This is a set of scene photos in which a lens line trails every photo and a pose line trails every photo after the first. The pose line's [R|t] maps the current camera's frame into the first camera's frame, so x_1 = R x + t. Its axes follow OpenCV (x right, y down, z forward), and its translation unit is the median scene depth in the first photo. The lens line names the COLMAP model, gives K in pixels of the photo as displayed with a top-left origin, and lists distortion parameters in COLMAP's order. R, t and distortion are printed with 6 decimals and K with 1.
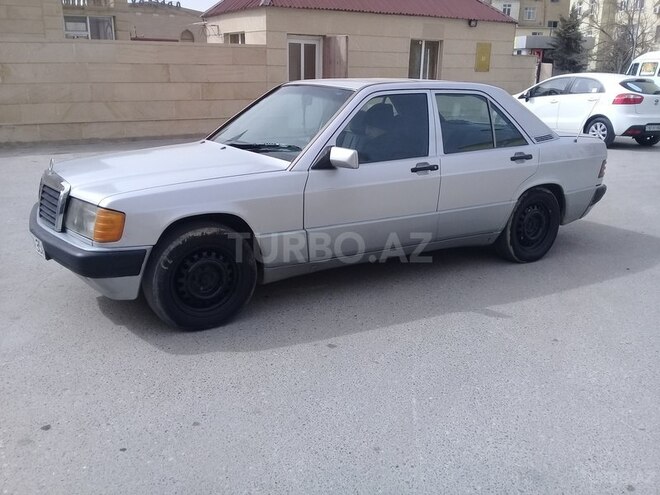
lens RADIAL K [[609.8, 0, 330.0], [0, 609.8, 247.5], [0, 0, 1]] dist [0.098310, -0.188030]
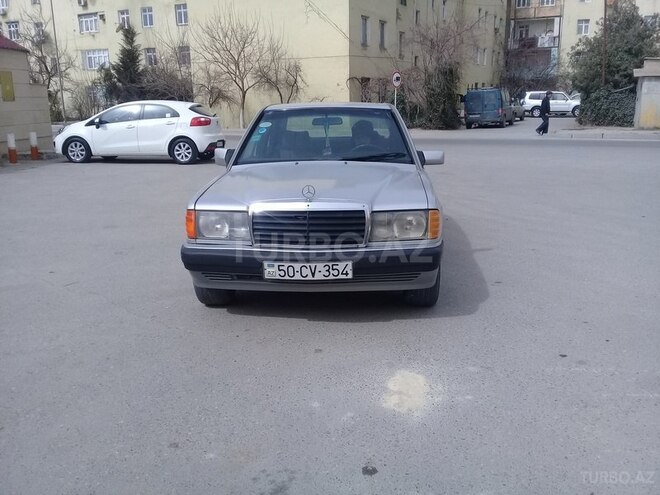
lens RADIAL K [[609.8, 0, 330.0], [0, 609.8, 247.5], [0, 0, 1]] dist [0.098310, -0.188030]
pose [[0.577837, -0.205970, 0.789734, -0.367680], [0.240626, 0.967614, 0.076300, -0.033888], [-0.779874, 0.145942, 0.608685, 0.112477]]
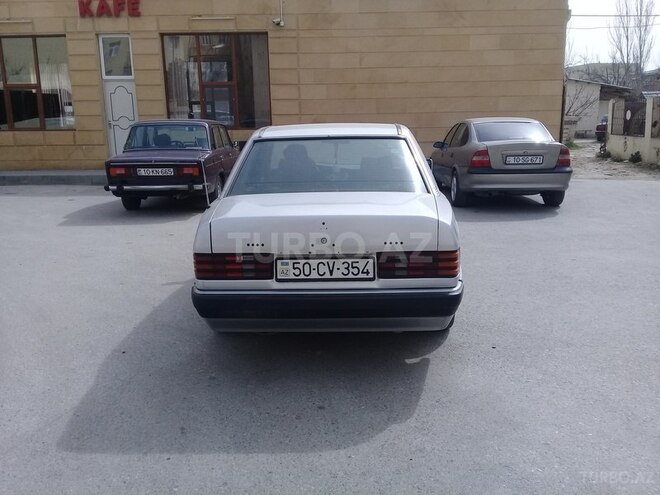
lens RADIAL K [[609.8, 0, 330.0], [0, 609.8, 247.5], [0, 0, 1]] dist [0.098310, -0.188030]
pose [[-0.558698, 0.171845, -0.811373, 0.379063], [-0.223871, 0.910737, 0.347043, -0.172025], [0.798585, 0.375535, -0.470356, 0.605427]]
